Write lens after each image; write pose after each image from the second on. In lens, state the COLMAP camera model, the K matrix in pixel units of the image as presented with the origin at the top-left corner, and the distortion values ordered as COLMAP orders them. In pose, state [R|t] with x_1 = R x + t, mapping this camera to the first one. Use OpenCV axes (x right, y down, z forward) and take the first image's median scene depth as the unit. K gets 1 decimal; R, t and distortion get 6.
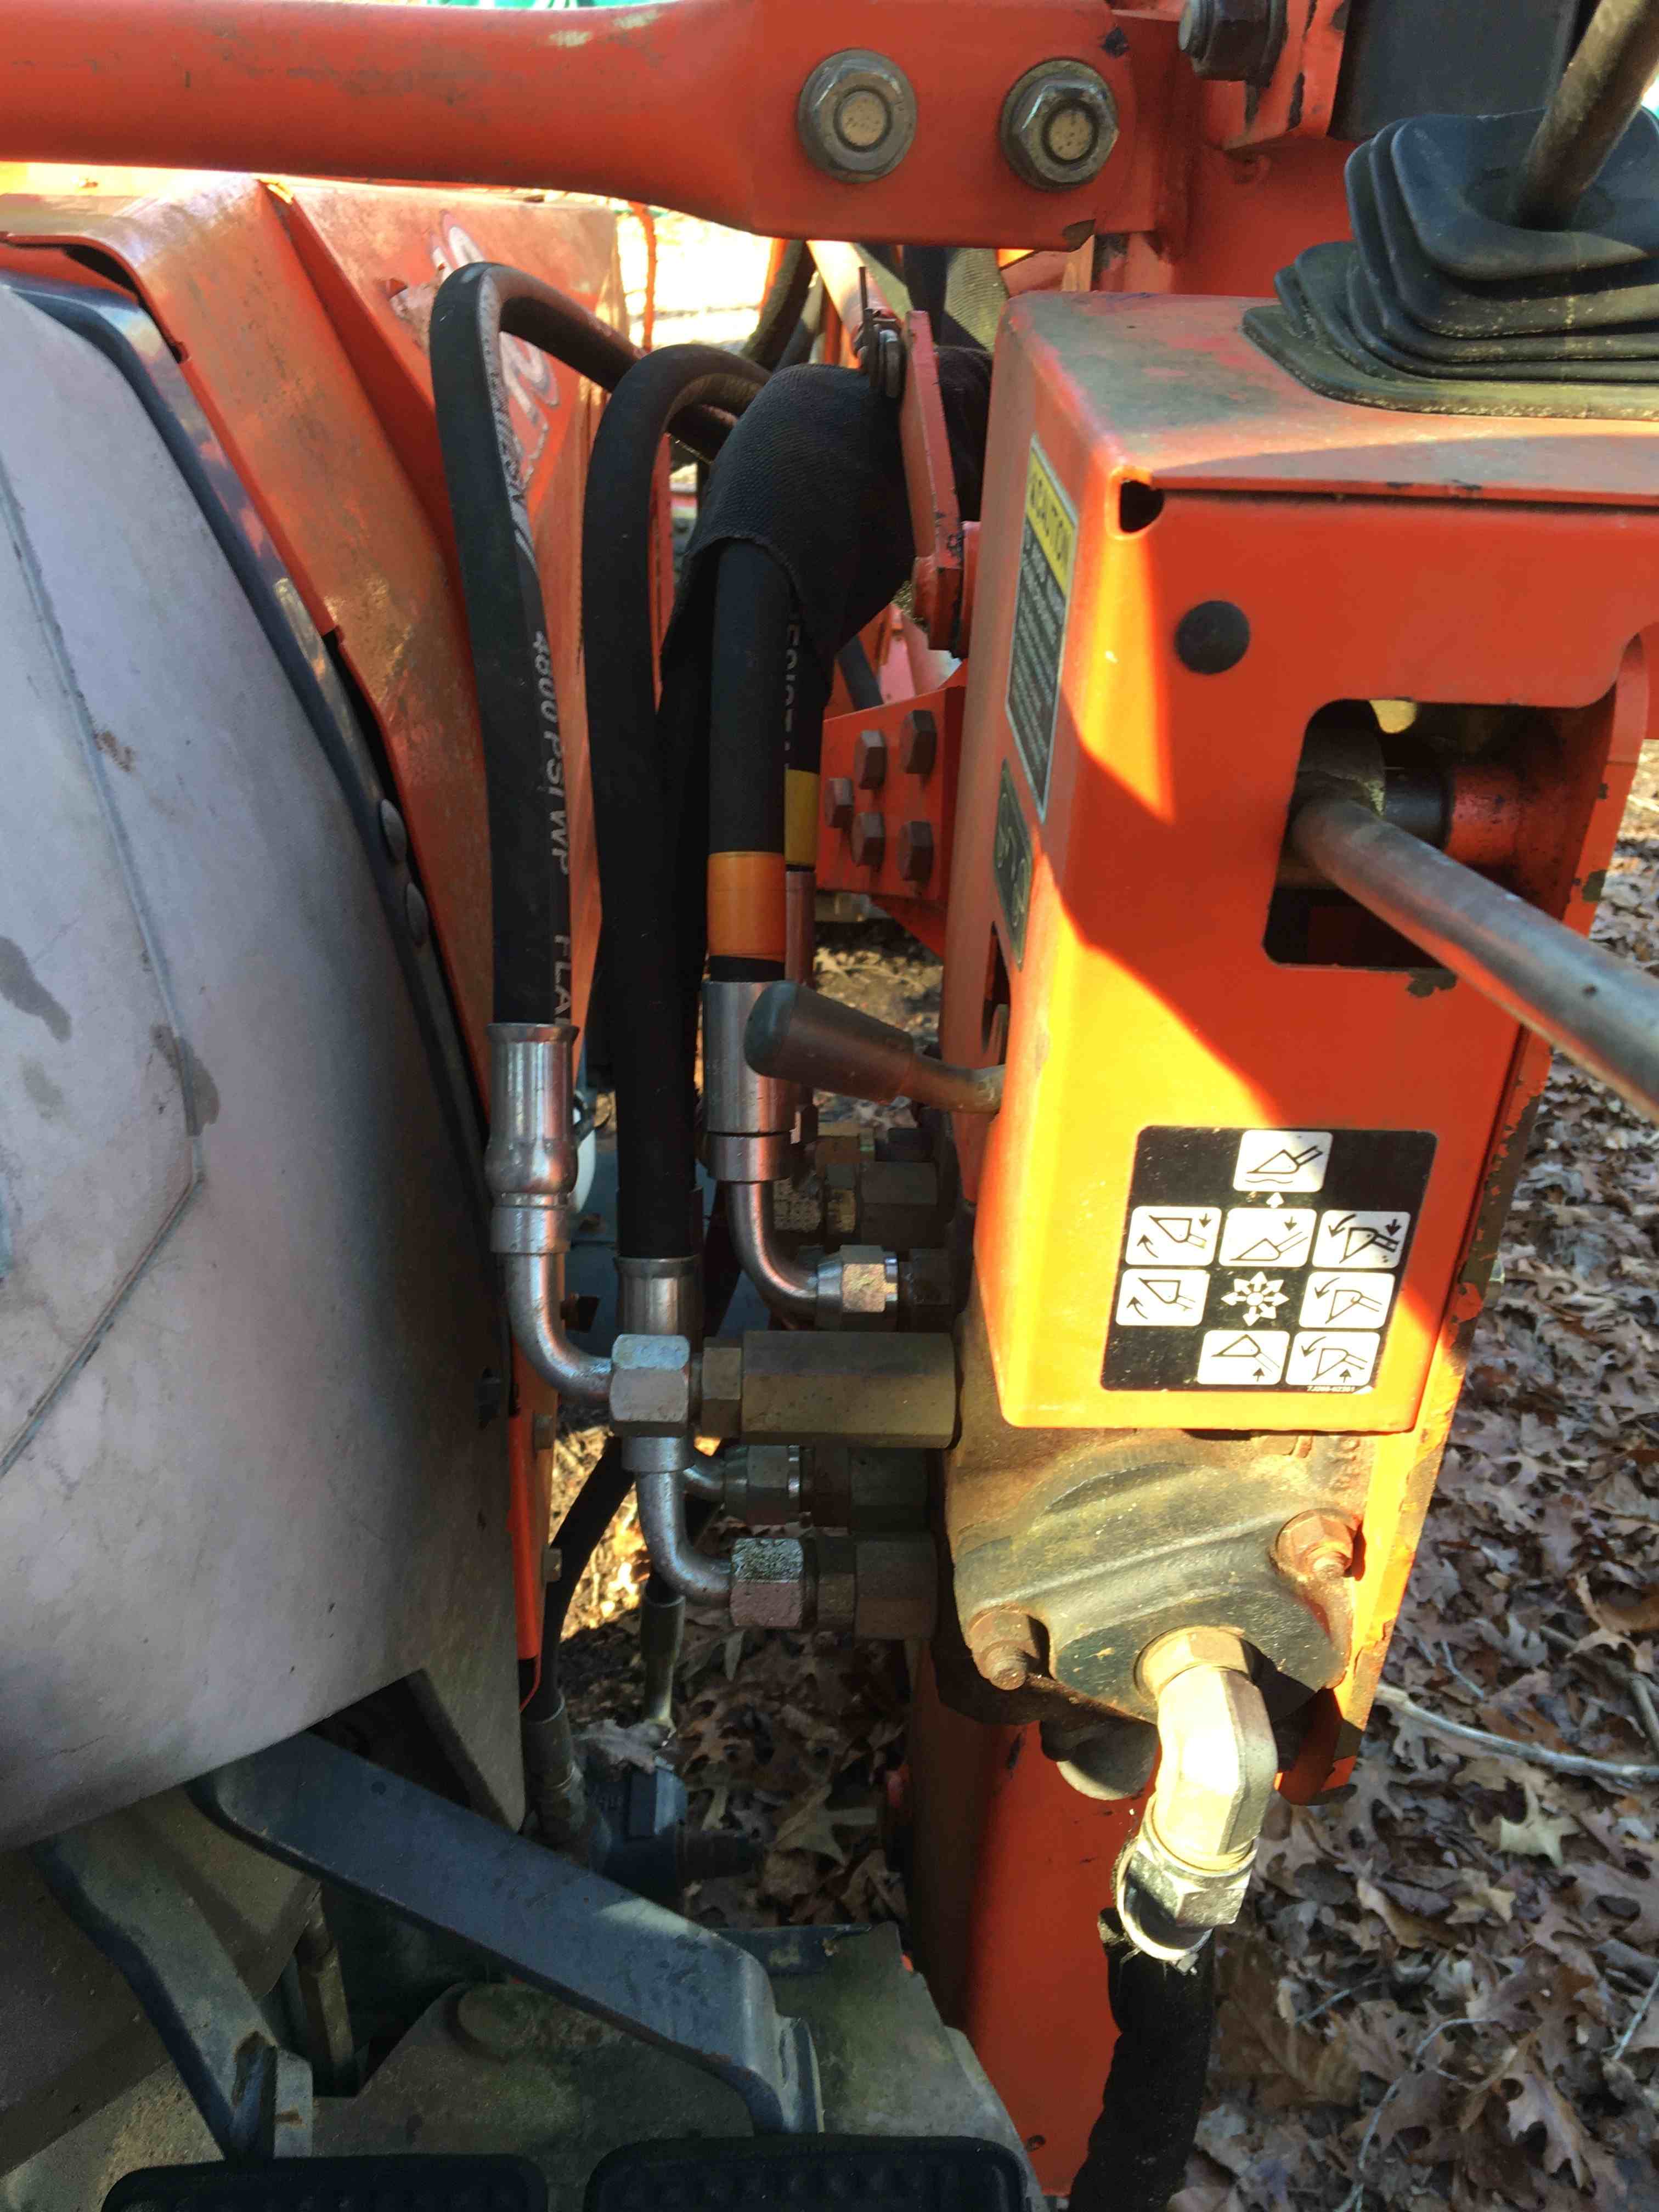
lens RADIAL K [[1911.8, 0, 836.7], [0, 1911.8, 1093.7], [0, 0, 1]] dist [0.105597, -0.197900]
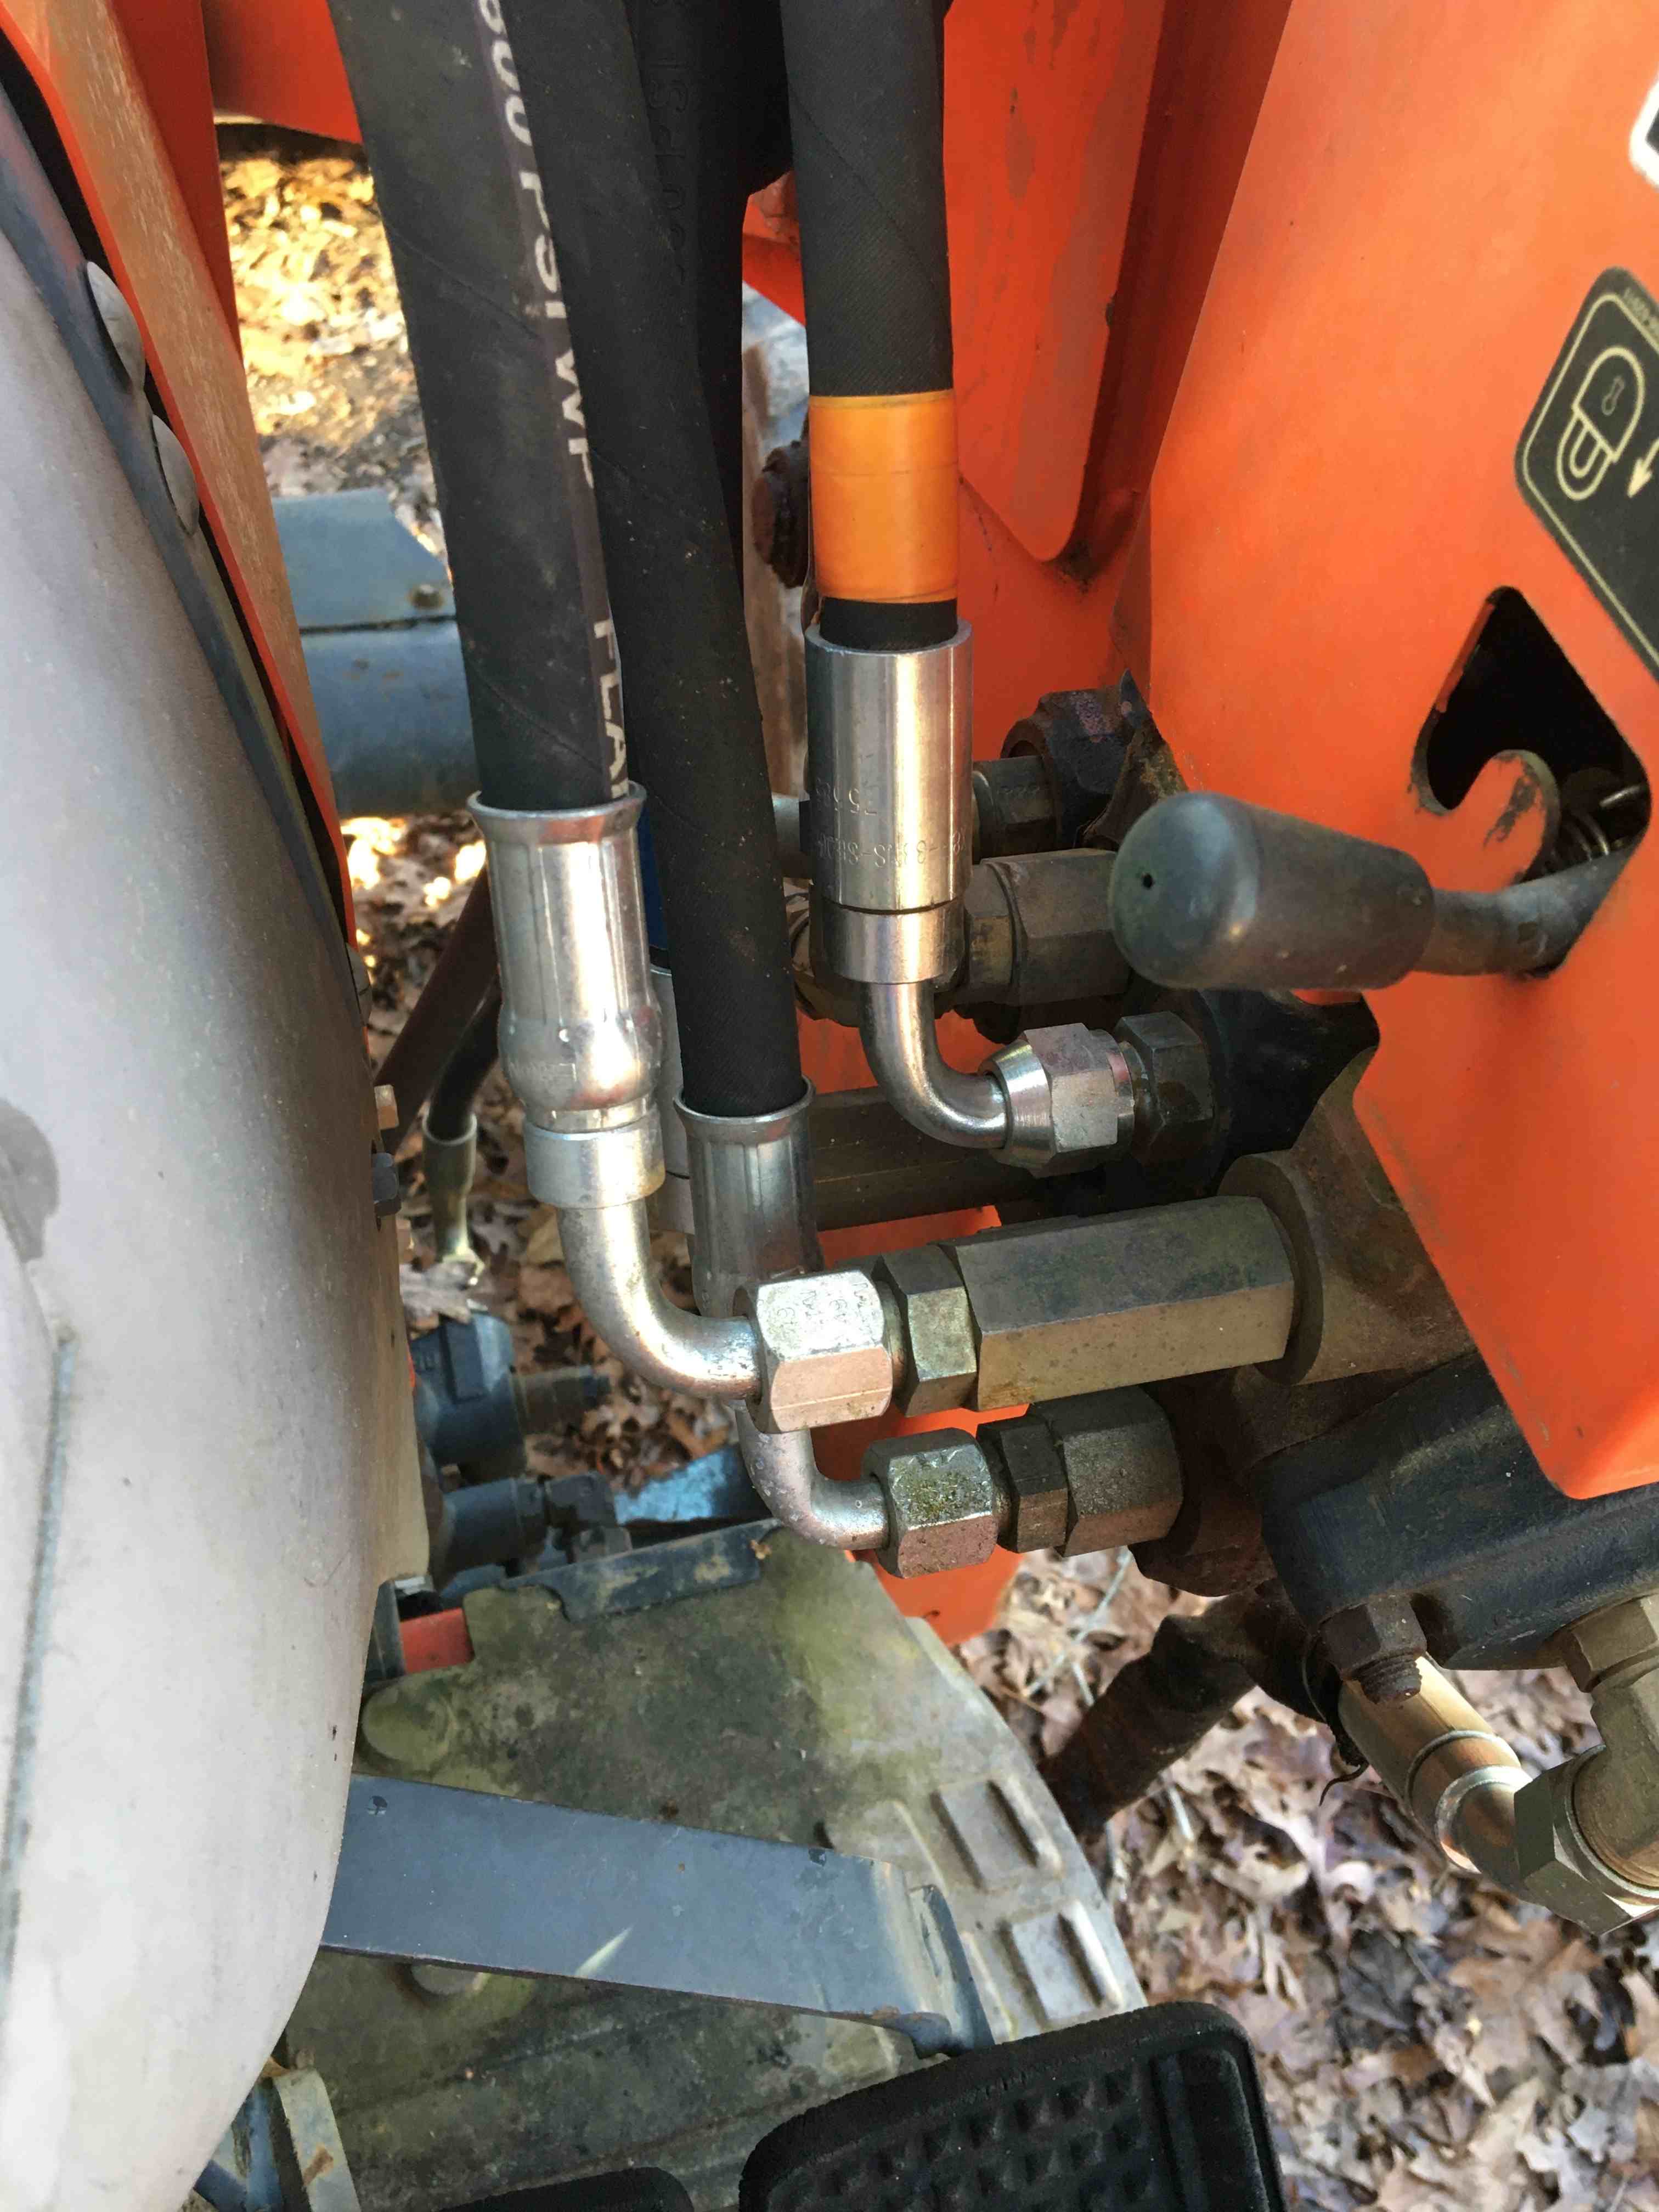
lens RADIAL K [[1911.8, 0, 836.7], [0, 1911.8, 1093.7], [0, 0, 1]] dist [0.105597, -0.197900]
pose [[0.971150, -0.133151, 0.197835, -0.119093], [0.046348, 0.919172, 0.391120, -0.097449], [-0.233922, -0.370667, 0.898825, 0.283215]]
